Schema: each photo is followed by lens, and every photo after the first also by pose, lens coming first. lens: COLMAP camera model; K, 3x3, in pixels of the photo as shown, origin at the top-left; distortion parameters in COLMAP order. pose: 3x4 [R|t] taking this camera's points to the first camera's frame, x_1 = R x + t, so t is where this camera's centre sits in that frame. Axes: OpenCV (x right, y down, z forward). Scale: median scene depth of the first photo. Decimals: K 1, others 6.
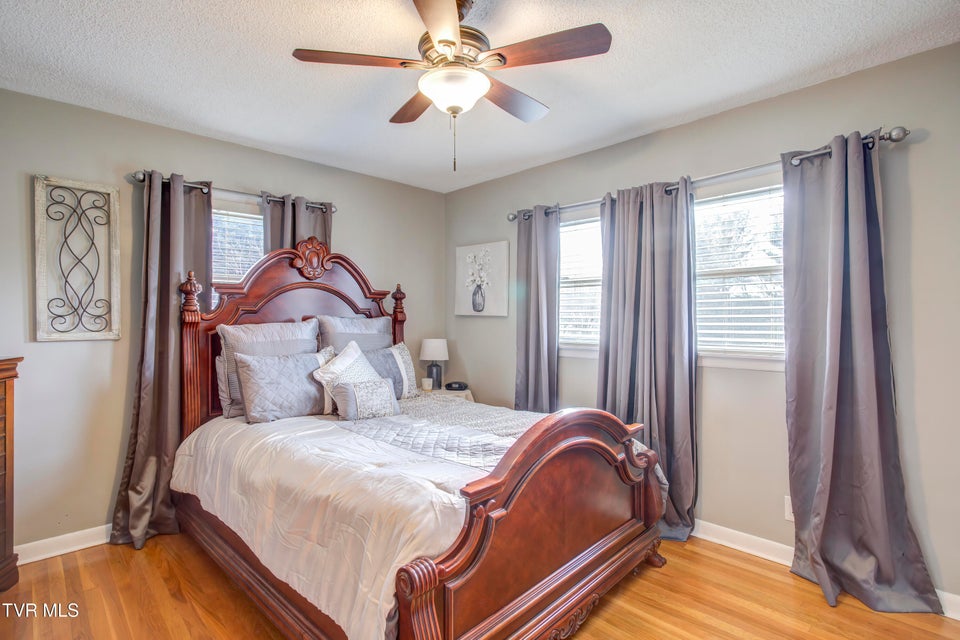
lens RADIAL K [[470.7, 0, 477.2], [0, 470.7, 317.5], [0, 0, 1]] dist [-0.001776, -0.000376]
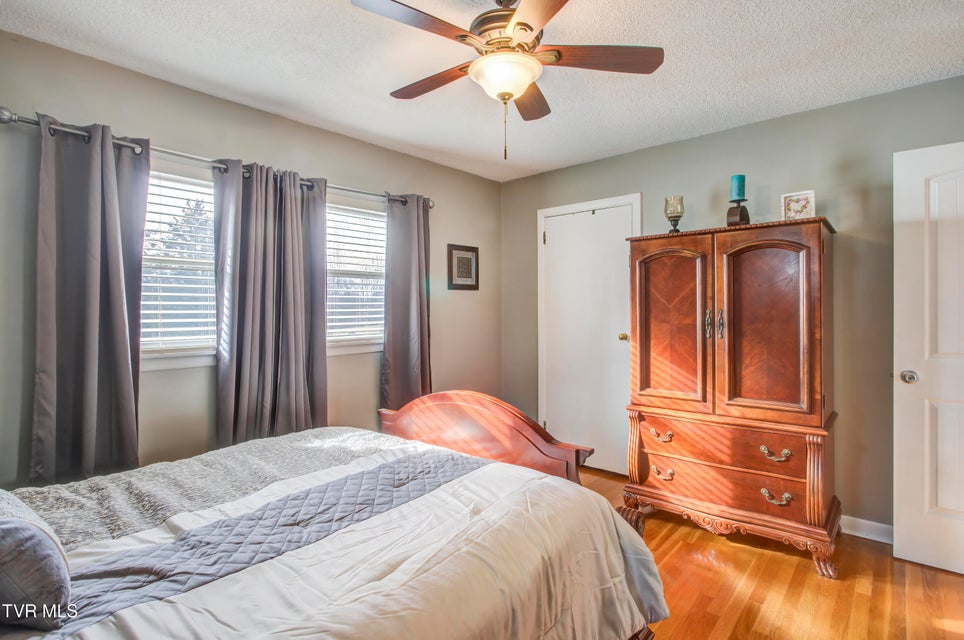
lens RADIAL K [[472.7, 0, 479.1], [0, 472.7, 317.5], [0, 0, 1]] dist [-0.001776, -0.000376]
pose [[-0.070312, -0.008488, 0.997489, -0.723959], [0.018293, 0.999785, 0.009797, 0.009963], [-0.997357, 0.018935, -0.070142, 0.819696]]
